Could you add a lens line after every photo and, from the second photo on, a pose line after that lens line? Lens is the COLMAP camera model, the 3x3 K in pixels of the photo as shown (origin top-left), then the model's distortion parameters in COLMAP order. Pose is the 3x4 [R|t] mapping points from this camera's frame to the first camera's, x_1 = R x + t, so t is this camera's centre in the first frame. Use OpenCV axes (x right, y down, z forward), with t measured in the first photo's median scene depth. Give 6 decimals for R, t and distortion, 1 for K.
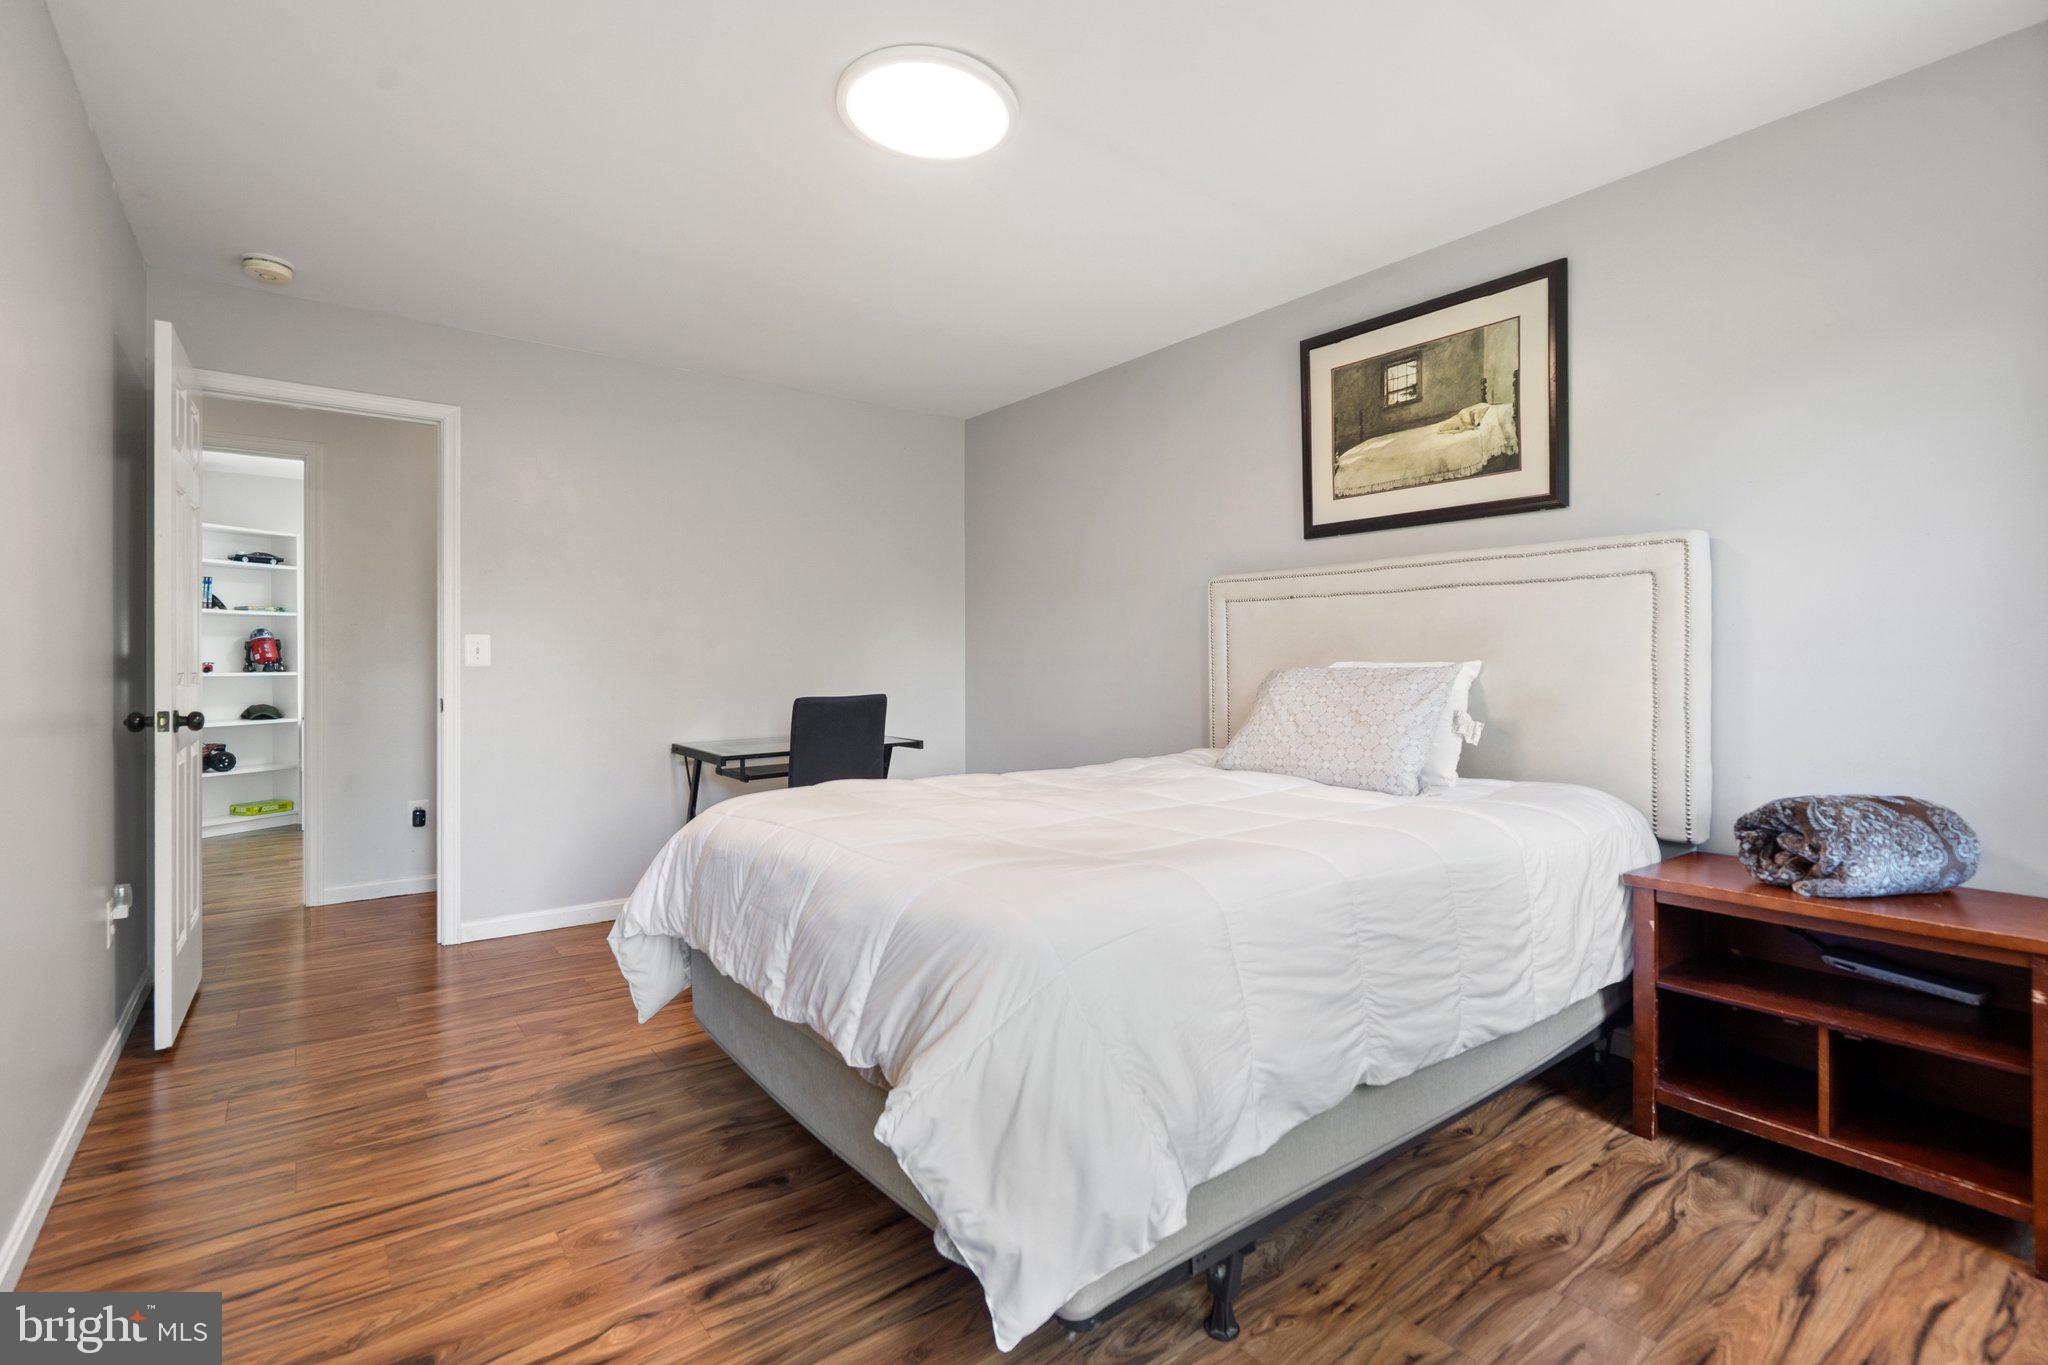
lens RADIAL K [[945.3, 0, 1018.9], [0, 945.3, 659.6], [0, 0, 1]] dist [-0.004375, 0.001351]
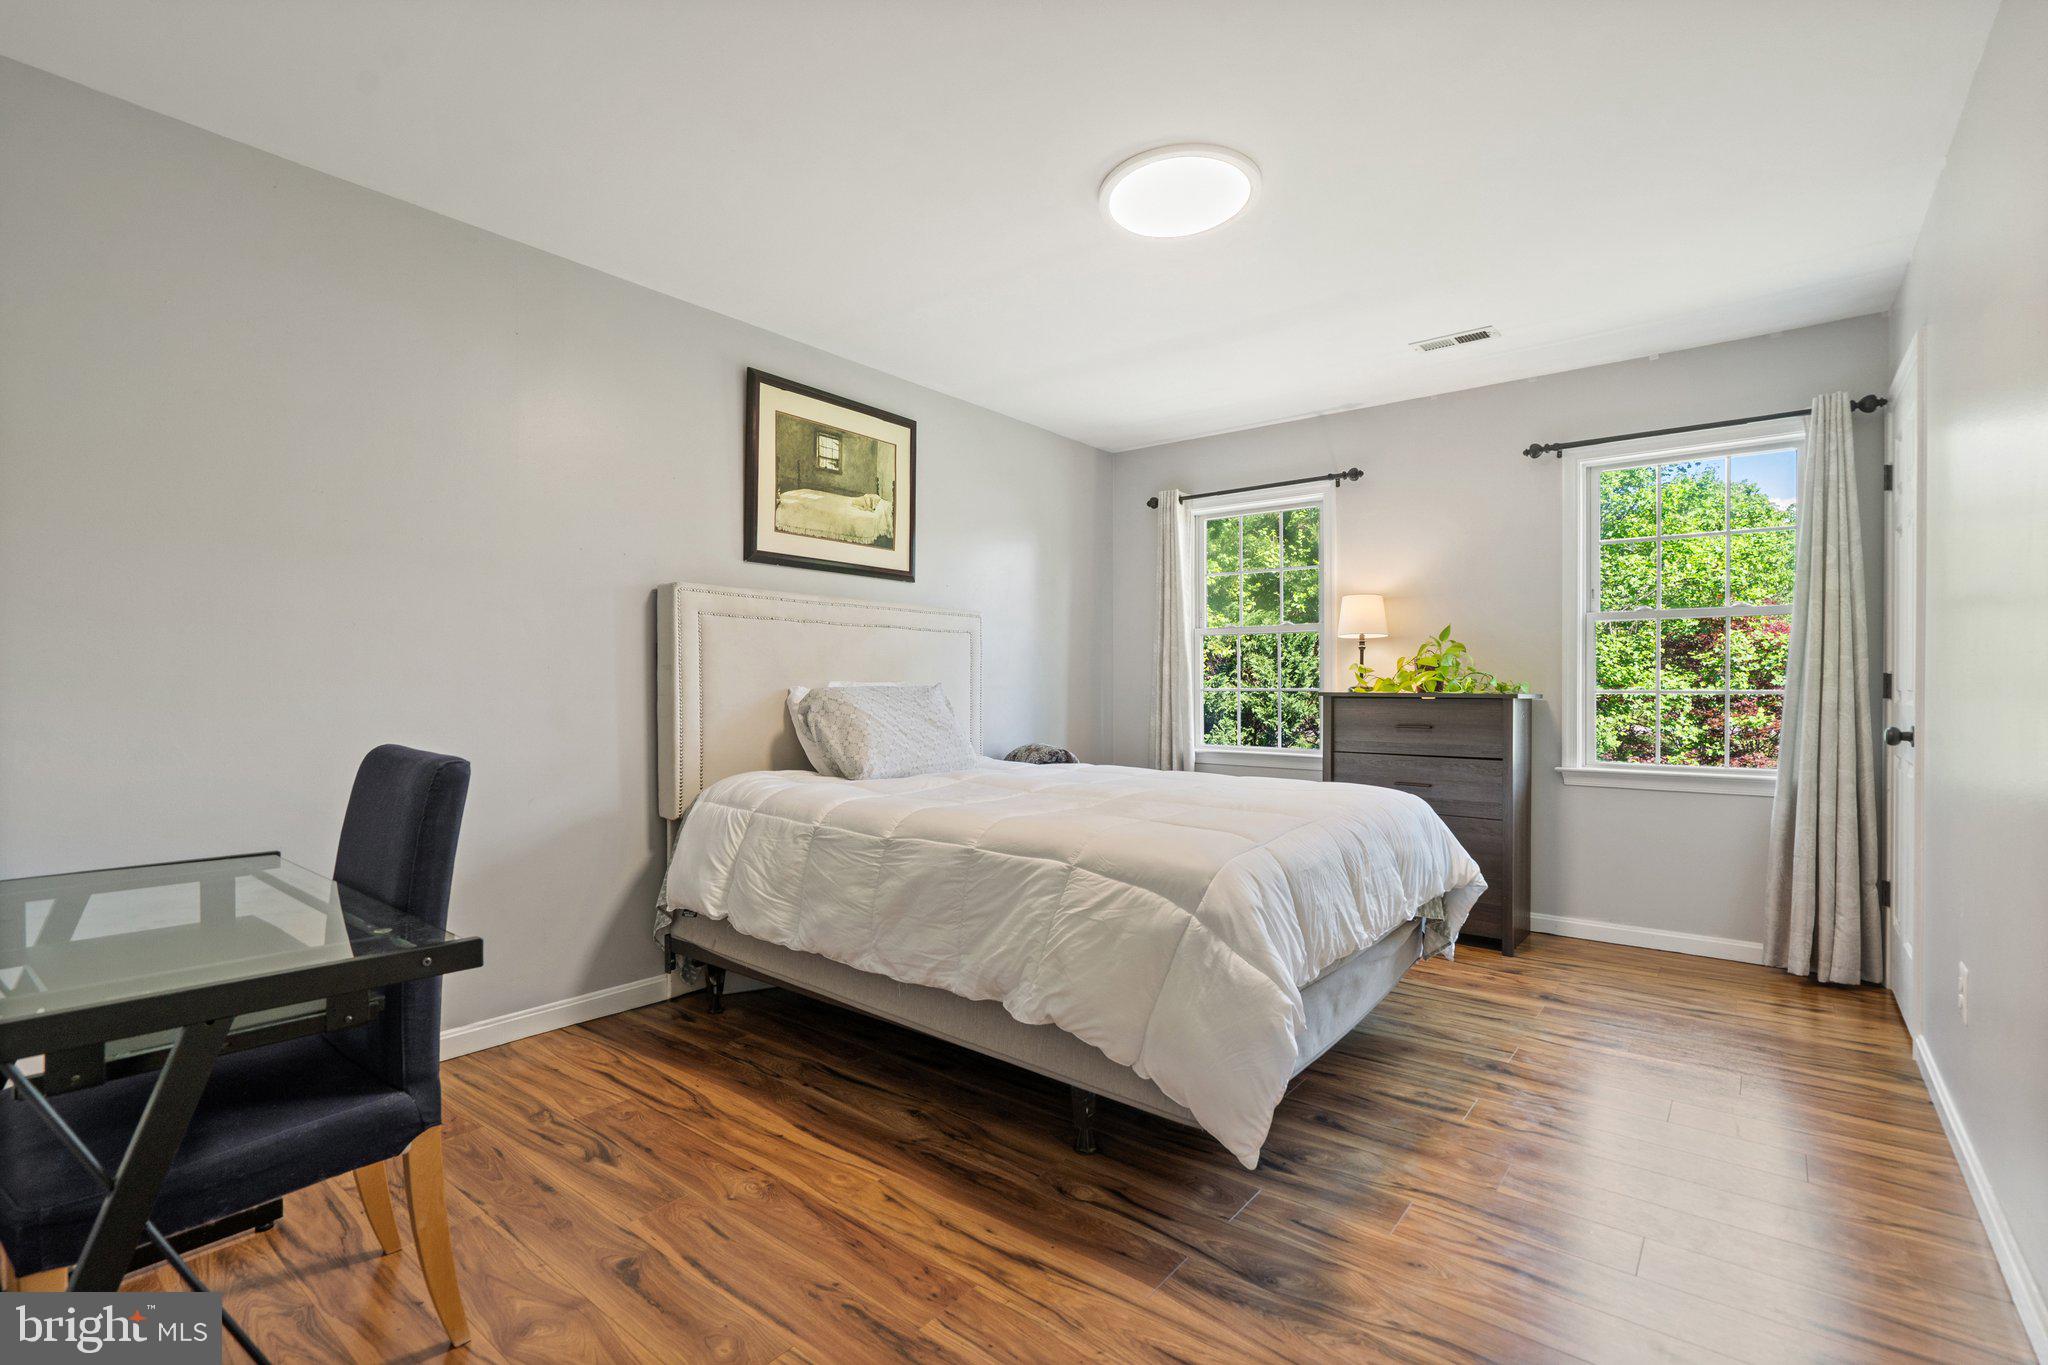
lens RADIAL K [[927.3, 0, 1021.1], [0, 927.3, 692.1], [0, 0, 1]] dist [-0.000133, 0.000586]
pose [[-0.241639, -0.002146, 0.970364, -0.880929], [-0.003212, 0.999994, 0.001412, 0.014199], [-0.970361, -0.002776, -0.241644, 1.128855]]
